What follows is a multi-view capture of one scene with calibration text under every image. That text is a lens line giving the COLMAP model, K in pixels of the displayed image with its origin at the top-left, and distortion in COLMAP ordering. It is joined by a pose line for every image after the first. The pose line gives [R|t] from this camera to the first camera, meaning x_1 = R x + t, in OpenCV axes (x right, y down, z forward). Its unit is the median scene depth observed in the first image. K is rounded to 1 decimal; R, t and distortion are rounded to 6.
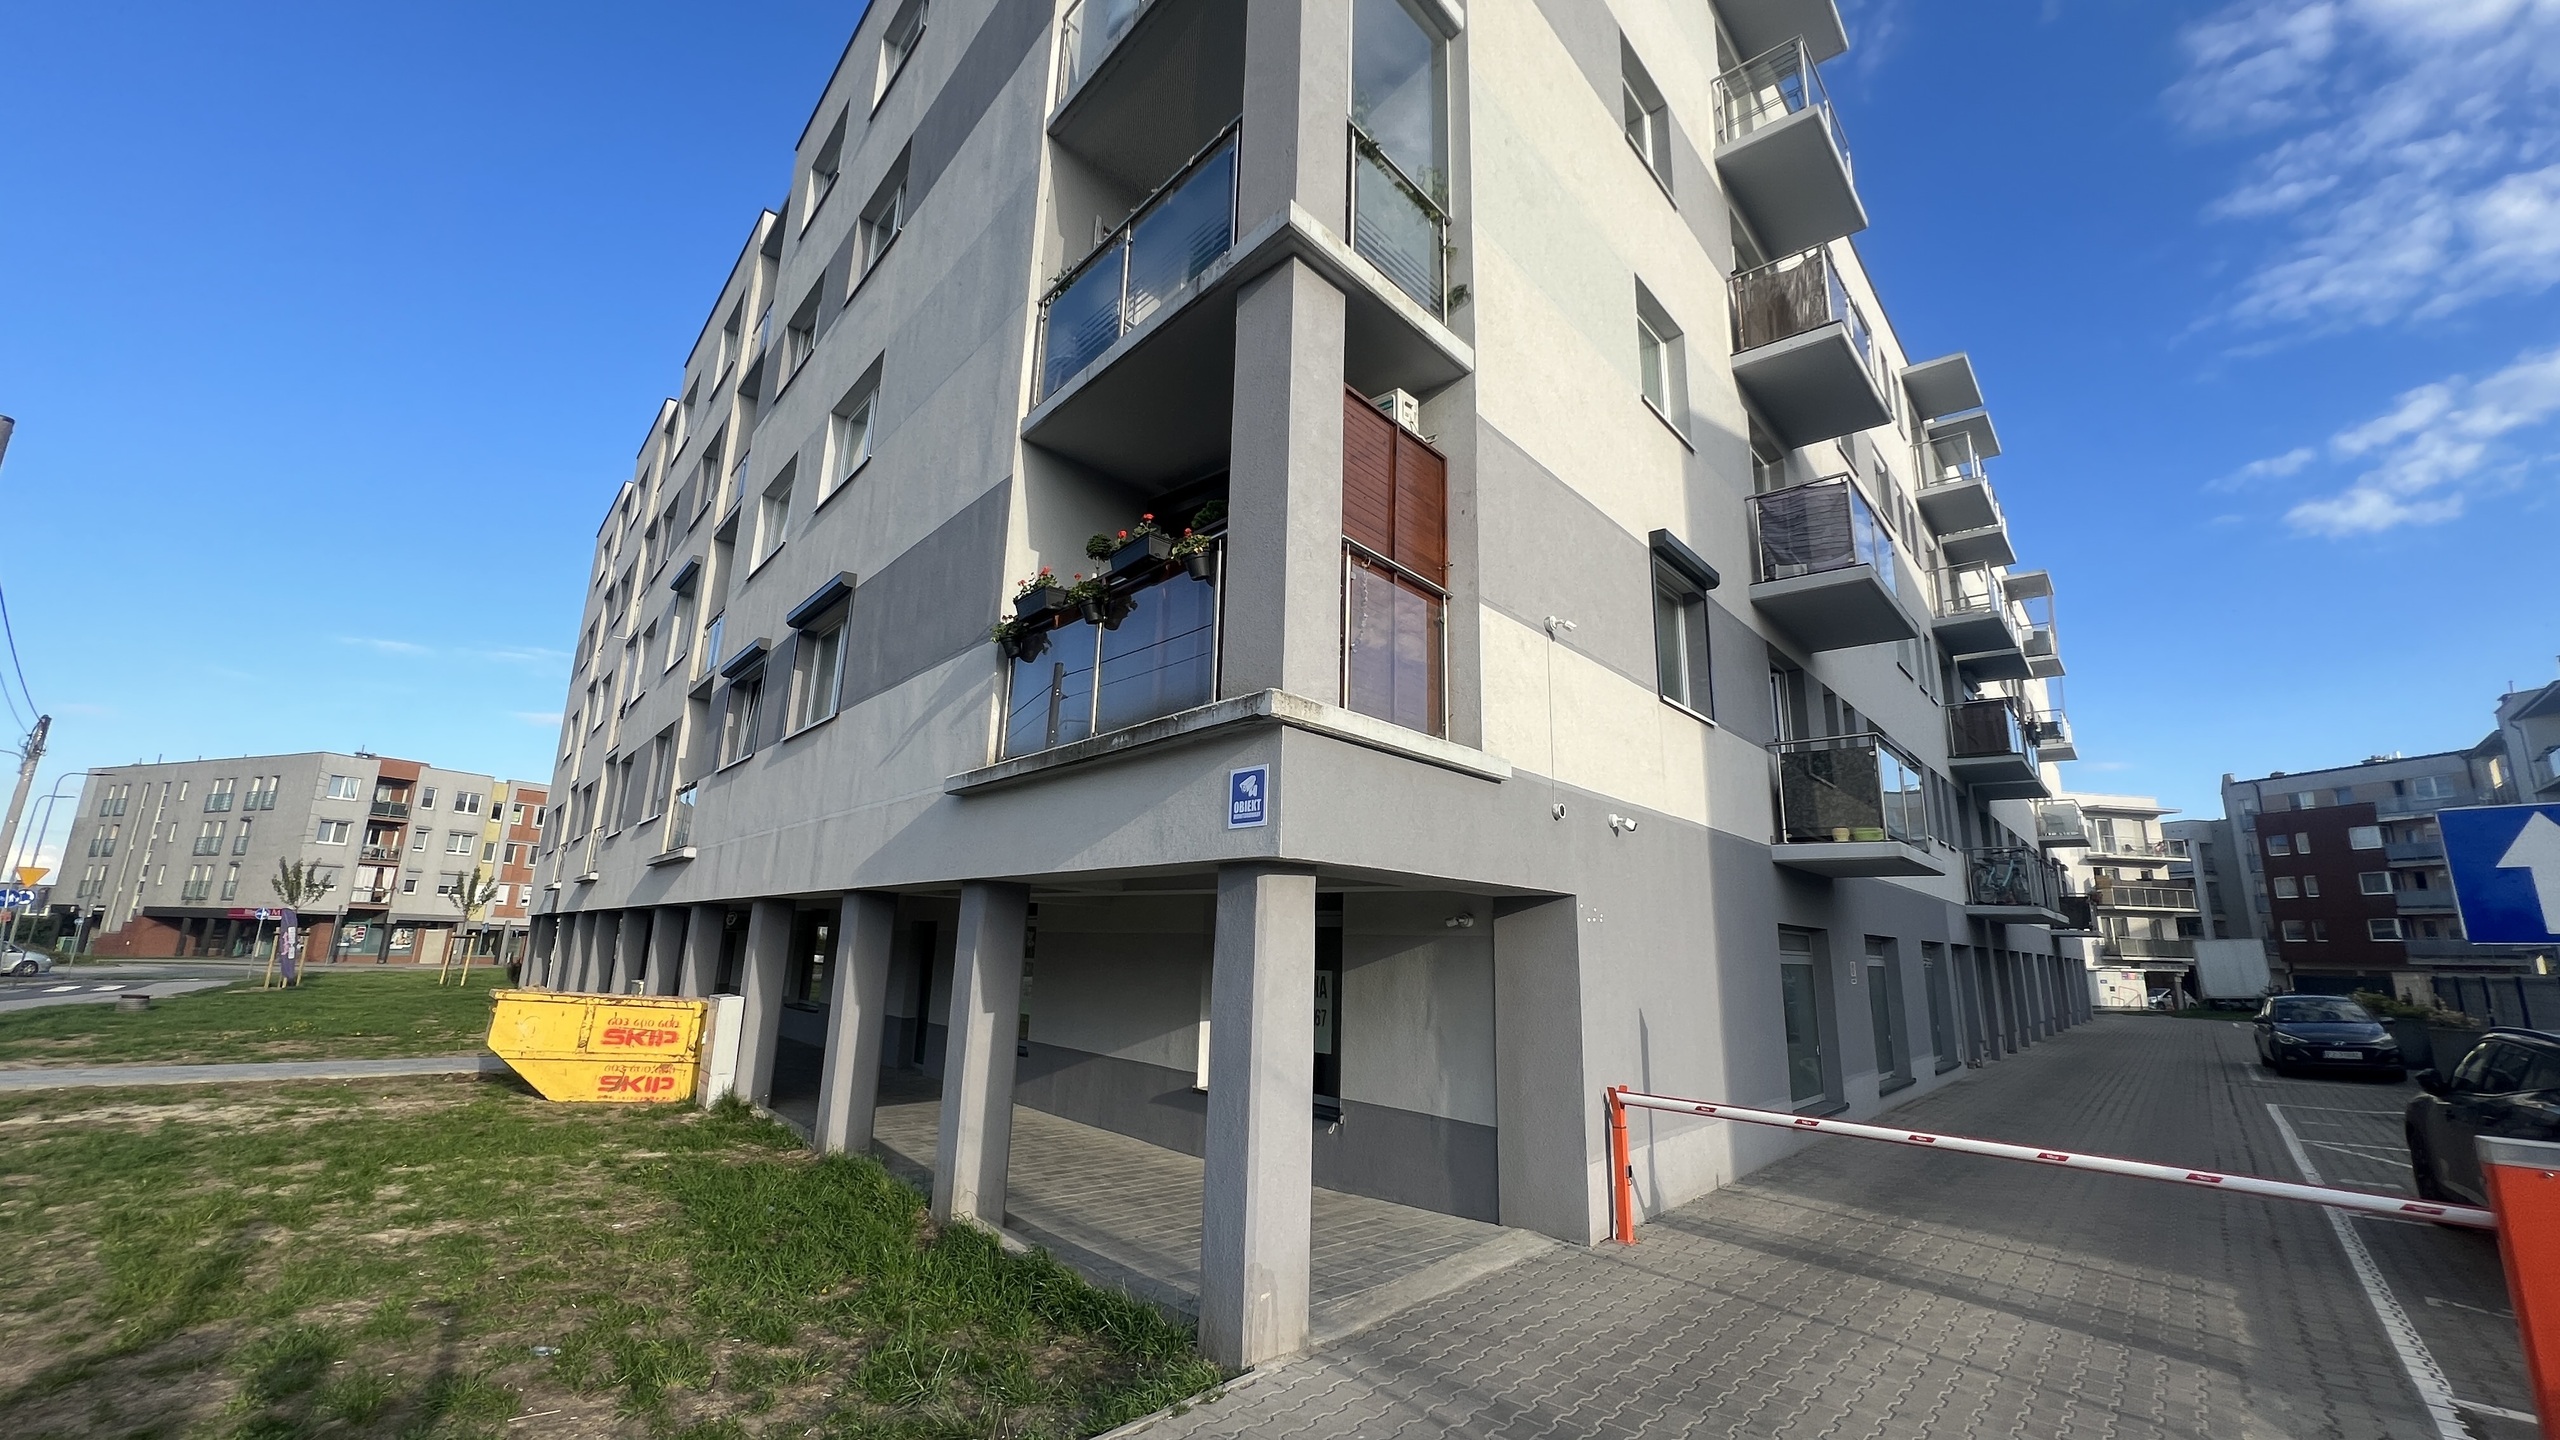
lens RADIAL K [[1023.9, 0, 1275.1], [0, 1023.9, 713.0], [0, 0, 1]] dist [-0.005084, 0.001477]
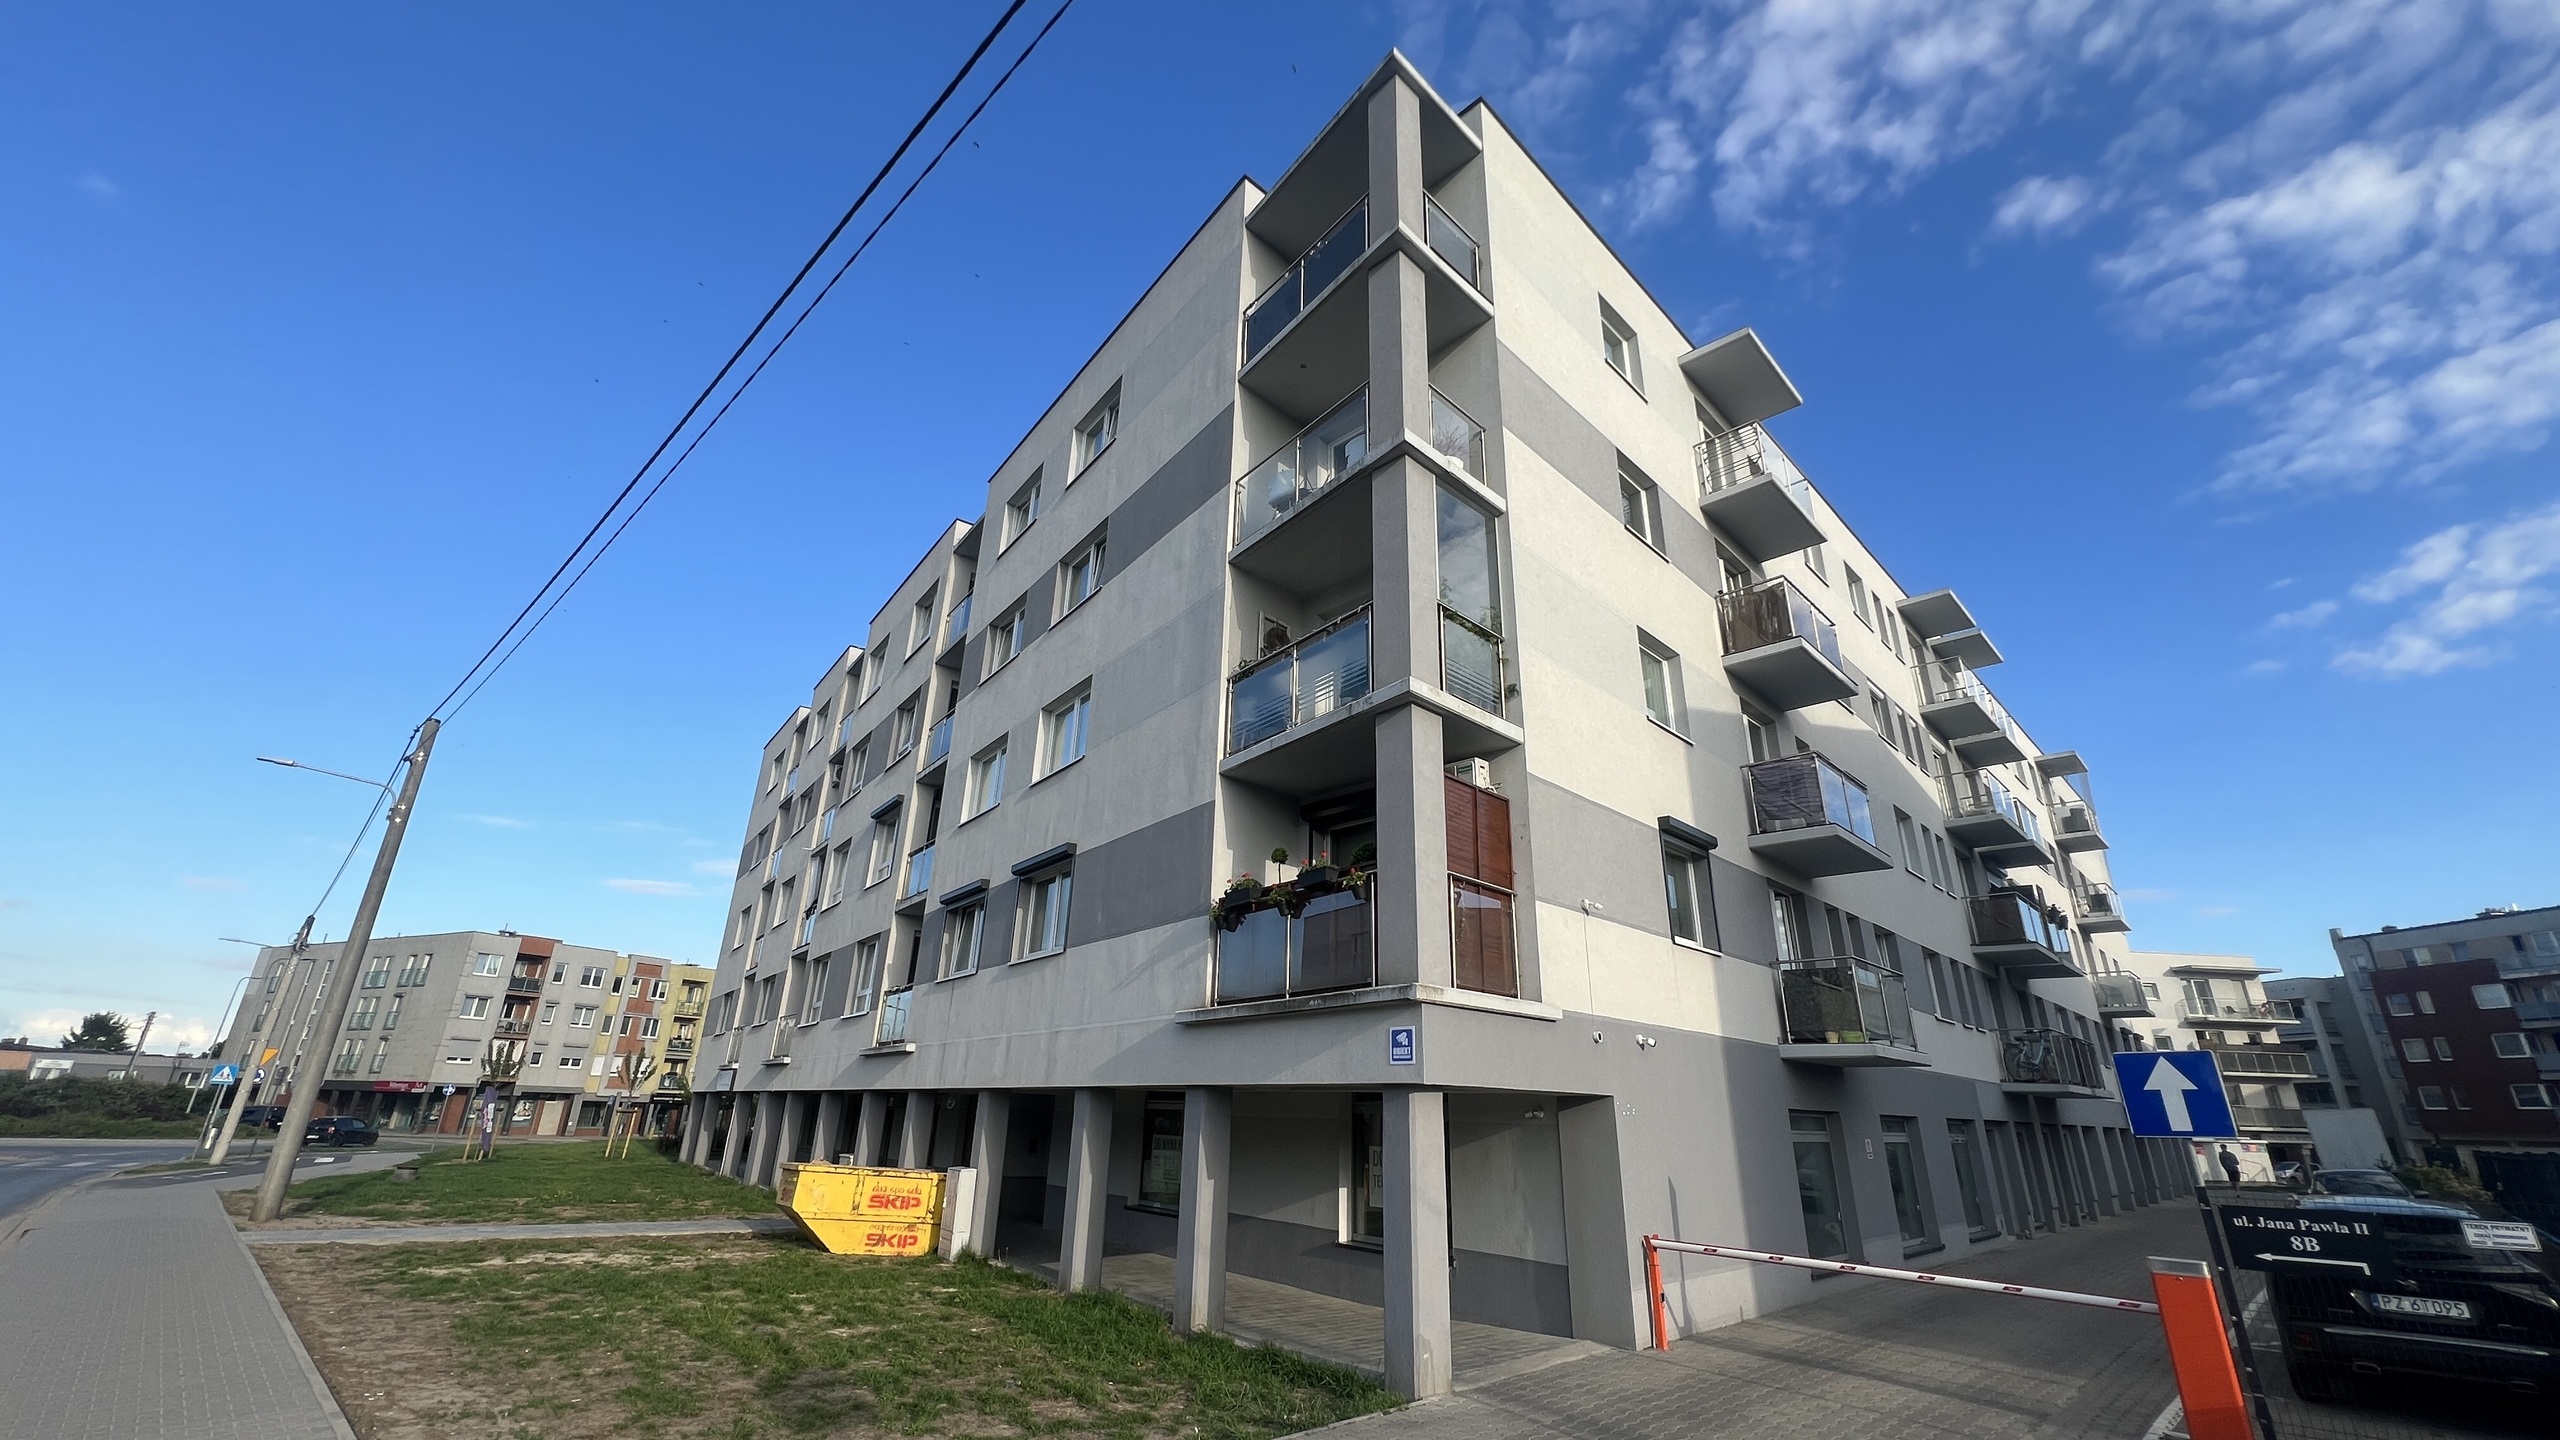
lens RADIAL K [[1023.9, 0, 1275.9], [0, 1023.9, 712.8], [0, 0, 1]] dist [-0.005084, 0.001477]
pose [[0.997899, -0.025195, -0.059695, -0.058717], [0.015994, 0.988575, -0.149879, -0.103655], [0.062790, 0.148609, 0.986901, -0.377820]]
